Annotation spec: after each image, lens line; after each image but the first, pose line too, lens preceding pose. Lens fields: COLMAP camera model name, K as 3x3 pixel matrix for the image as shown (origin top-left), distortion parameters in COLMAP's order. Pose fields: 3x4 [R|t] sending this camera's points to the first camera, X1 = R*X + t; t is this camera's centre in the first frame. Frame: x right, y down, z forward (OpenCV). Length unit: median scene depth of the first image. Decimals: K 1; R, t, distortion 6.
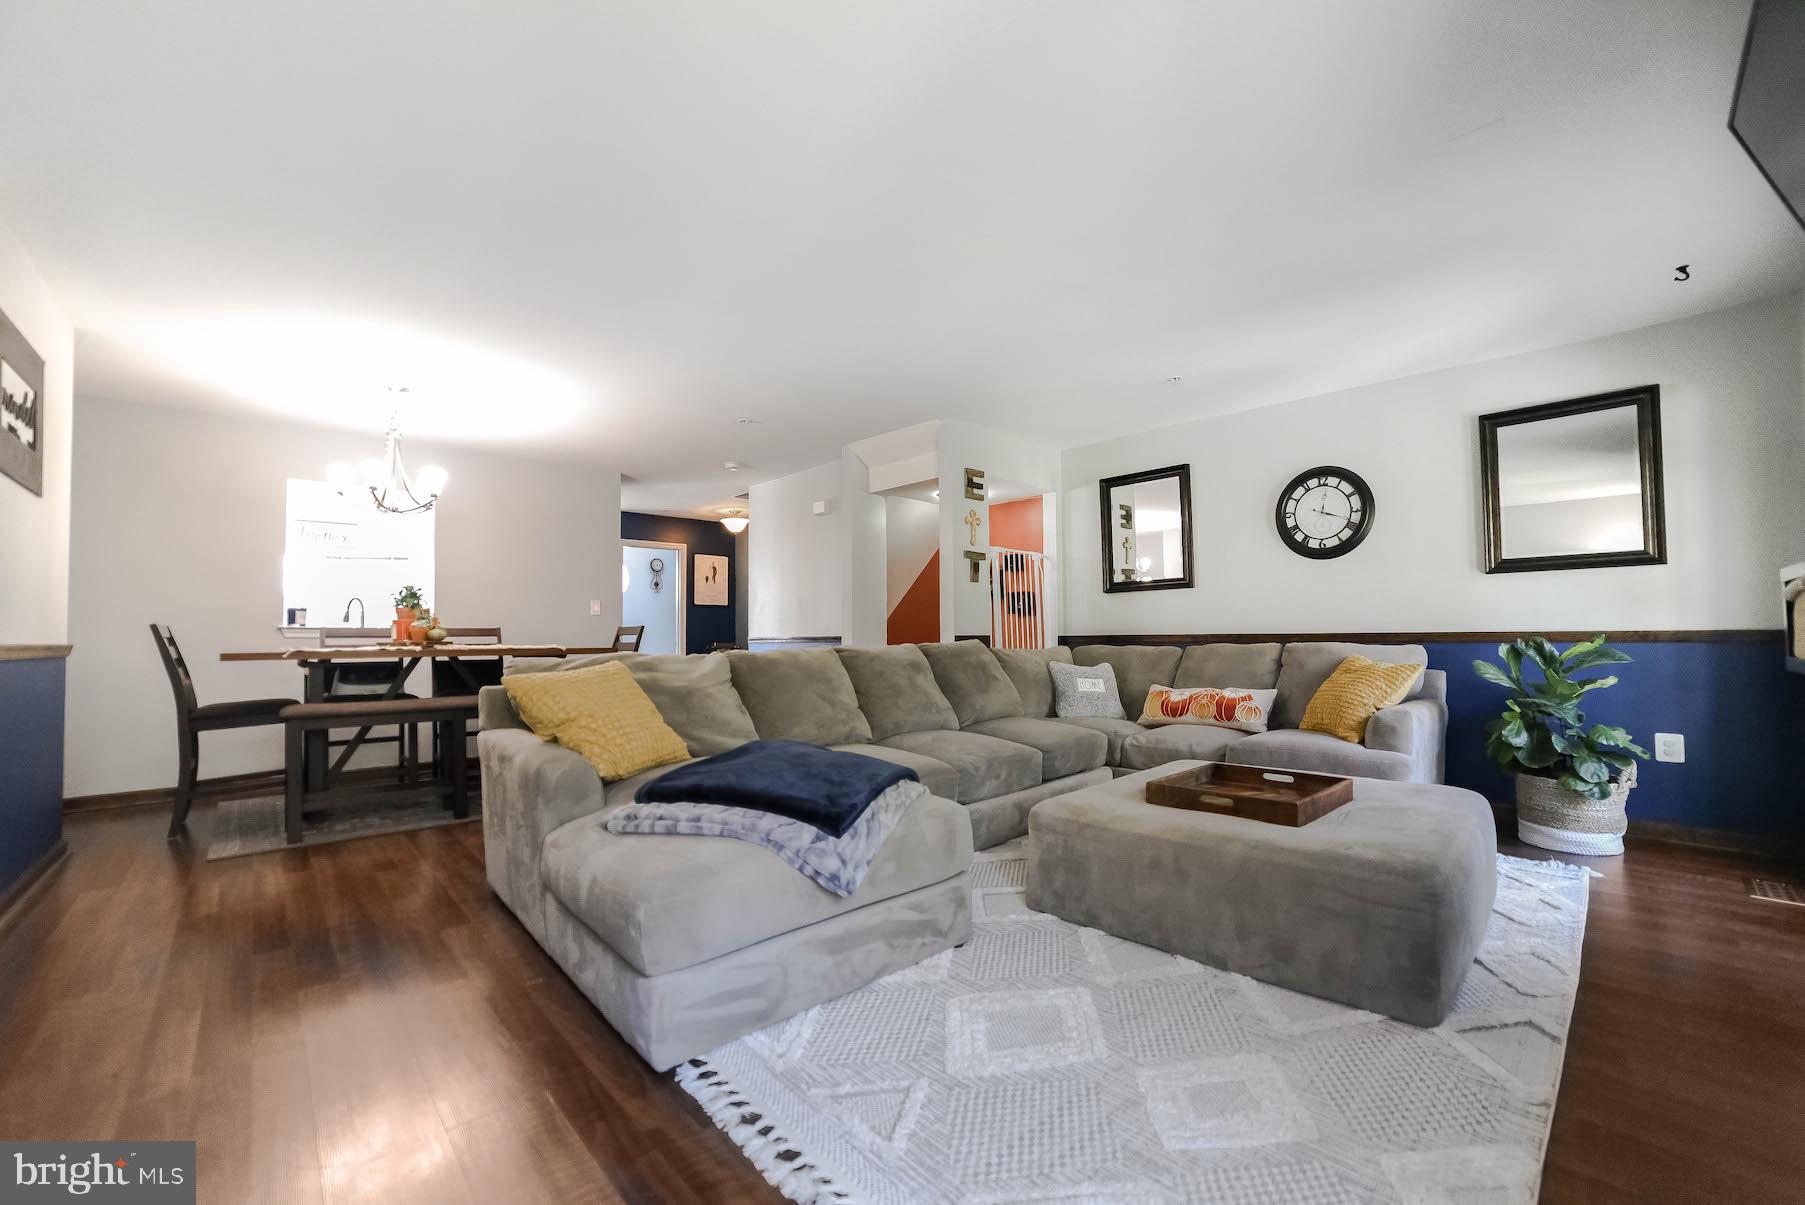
lens RADIAL K [[747.8, 0, 922.3], [0, 747.8, 615.0], [0, 0, 1]] dist [-0.033875, 0.000268]
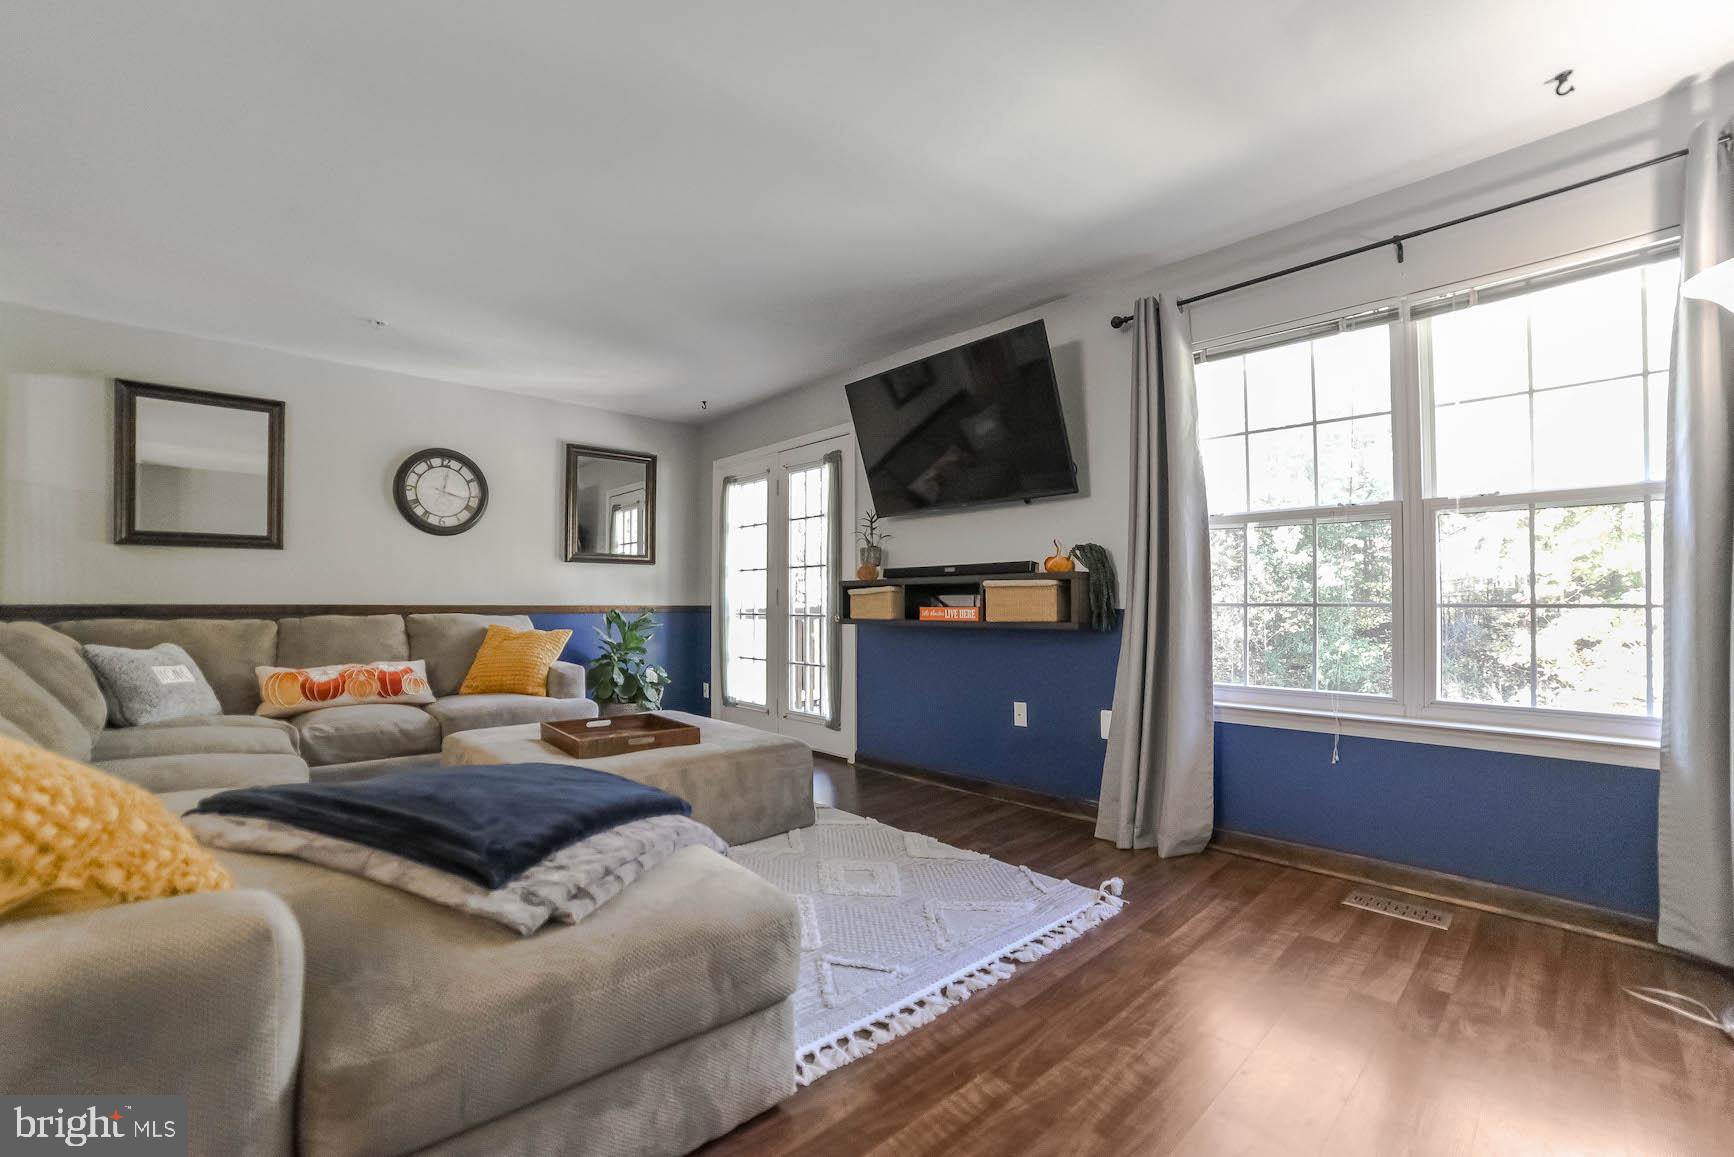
lens RADIAL K [[718.4, 0, 886.0], [0, 718.4, 590.5], [0, 0, 1]] dist [-0.033875, 0.000268]
pose [[0.038202, 0.031891, 0.998761, -0.444984], [-0.025684, 0.999192, -0.030922, 0.018287], [-0.998940, -0.024471, 0.038990, 0.319208]]
